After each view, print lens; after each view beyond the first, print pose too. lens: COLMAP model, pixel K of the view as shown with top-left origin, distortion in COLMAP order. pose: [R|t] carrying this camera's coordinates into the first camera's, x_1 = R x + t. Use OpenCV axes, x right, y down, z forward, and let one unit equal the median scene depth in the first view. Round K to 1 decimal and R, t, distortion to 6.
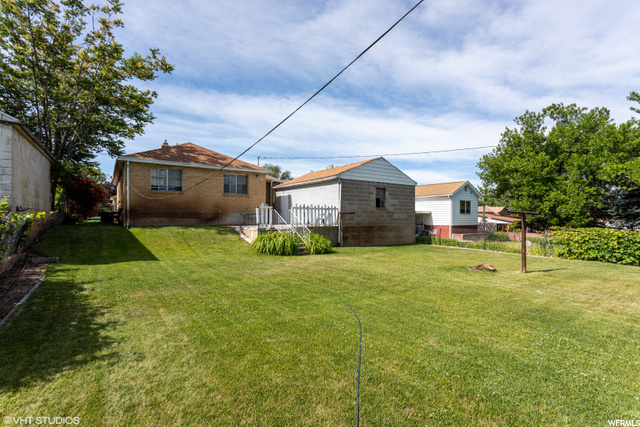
lens RADIAL K [[307.0, 0, 320.0], [0, 307.0, 213.5], [0, 0, 1]] dist [-0.000268, -0.000361]
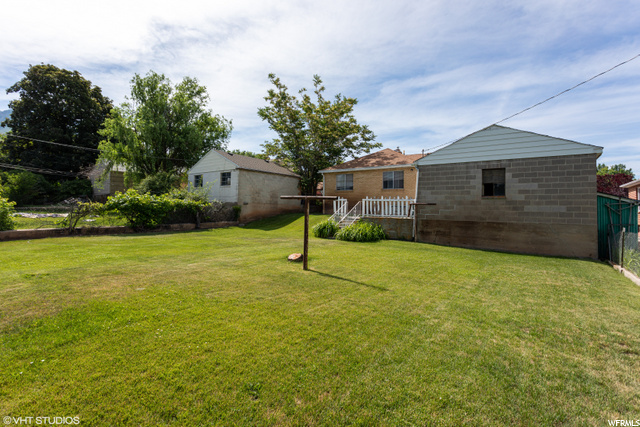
lens RADIAL K [[307.0, 0, 320.0], [0, 307.0, 213.5], [0, 0, 1]] dist [-0.000268, -0.000361]
pose [[0.304603, 0.019465, -0.952281, 0.762512], [-0.004235, 0.999809, 0.019082, 0.008762], [0.952470, -0.001779, 0.304627, 0.413800]]
